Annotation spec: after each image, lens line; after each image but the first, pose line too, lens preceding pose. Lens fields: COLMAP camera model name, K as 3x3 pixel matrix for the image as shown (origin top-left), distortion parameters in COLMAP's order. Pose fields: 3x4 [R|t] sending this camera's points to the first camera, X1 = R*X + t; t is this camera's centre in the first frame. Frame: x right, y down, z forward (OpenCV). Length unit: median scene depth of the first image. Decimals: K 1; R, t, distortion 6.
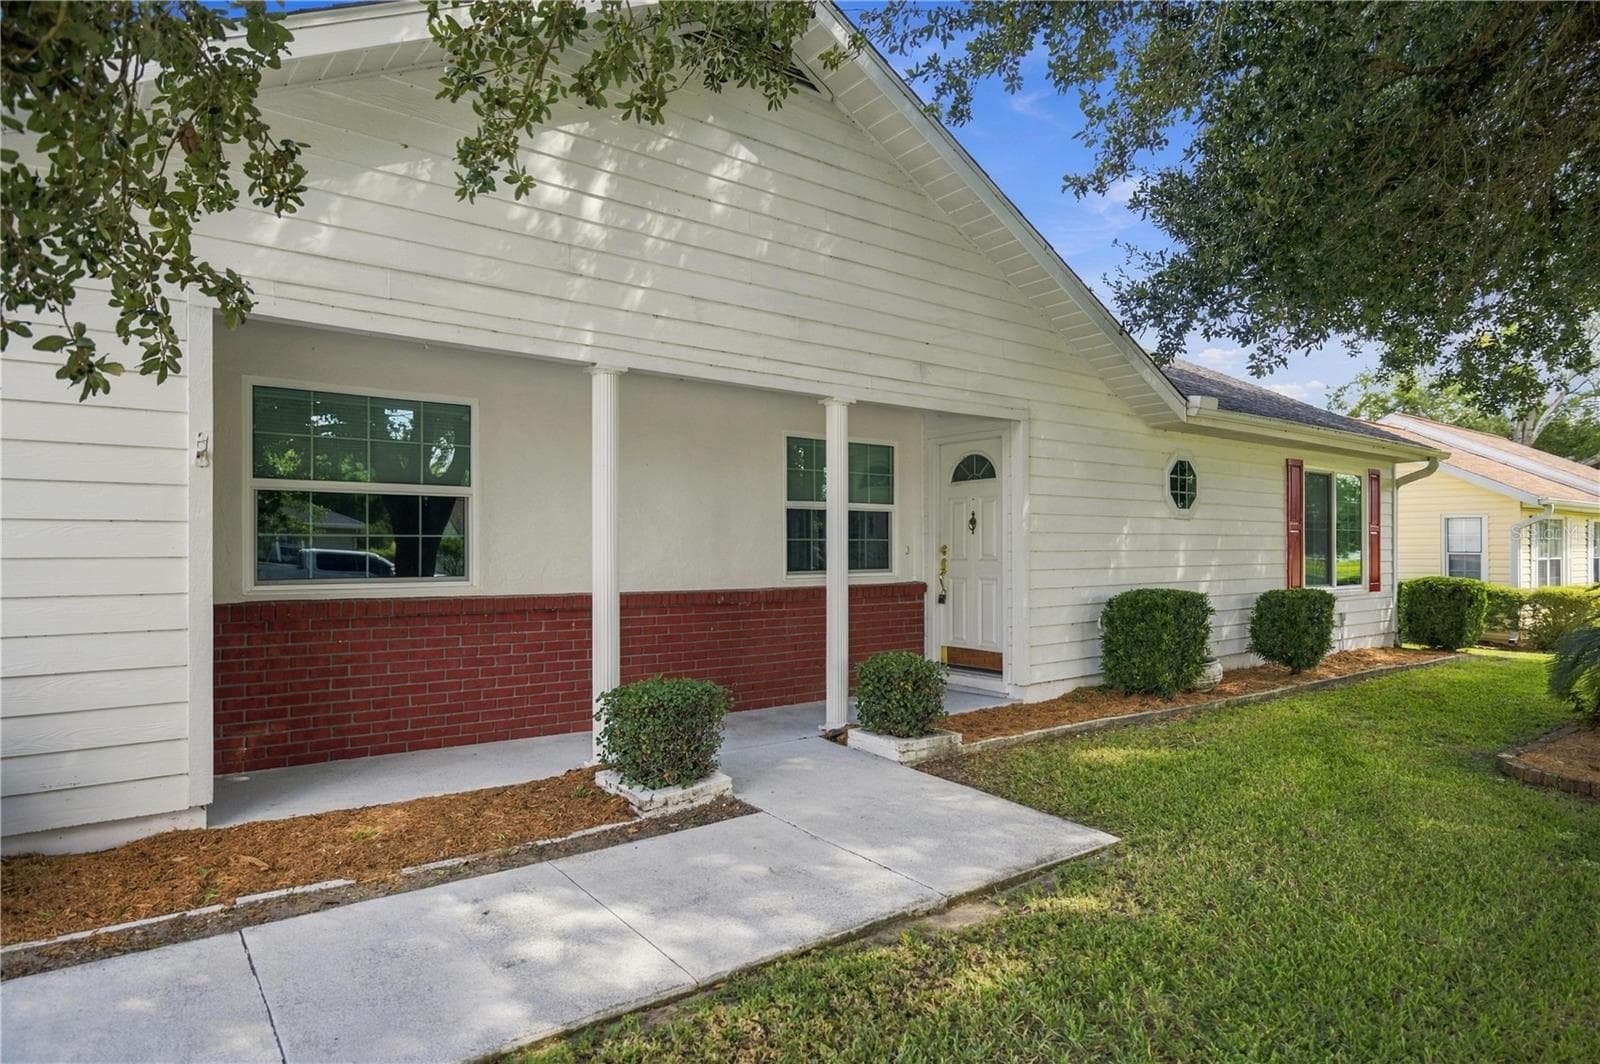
lens RADIAL K [[796.1, 0, 800.0], [0, 796.1, 532.0], [0, 0, 1]] dist [0.000448, 0.000053]
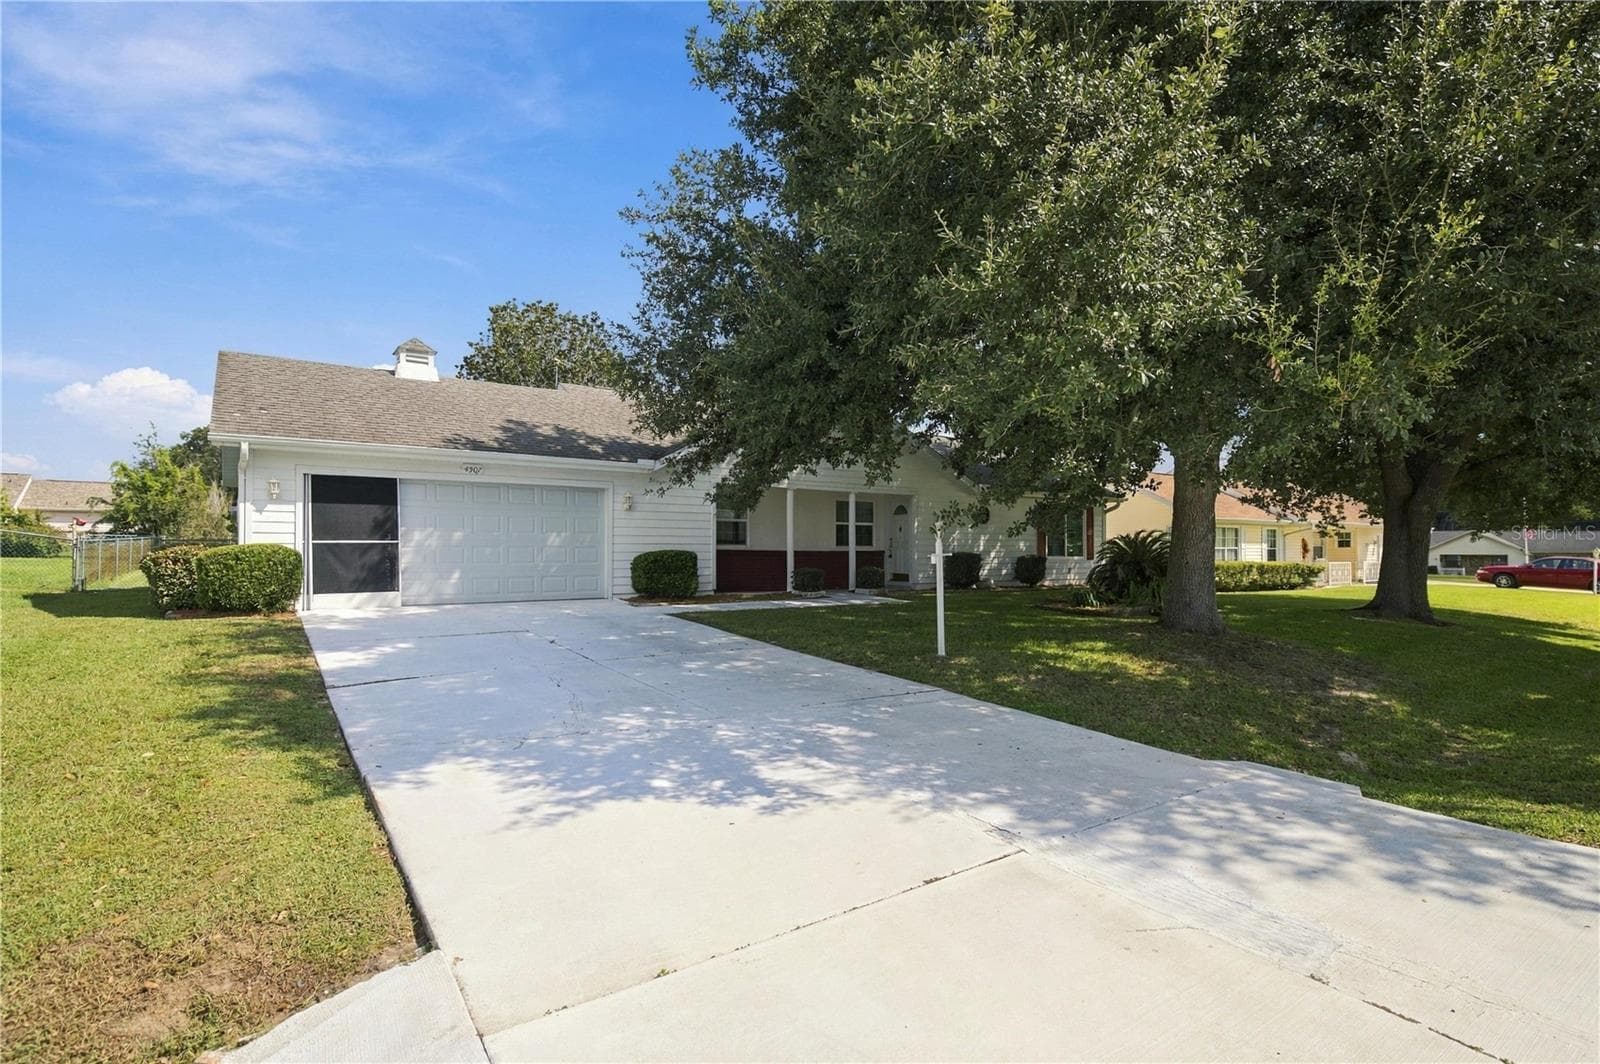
lens RADIAL K [[796.1, 0, 800.0], [0, 796.1, 532.0], [0, 0, 1]] dist [0.000448, 0.000053]
pose [[0.998963, -0.001009, -0.045516, -0.014580], [0.000577, 0.999955, -0.009484, 0.026505], [0.045524, 0.009448, 0.998919, -1.918415]]
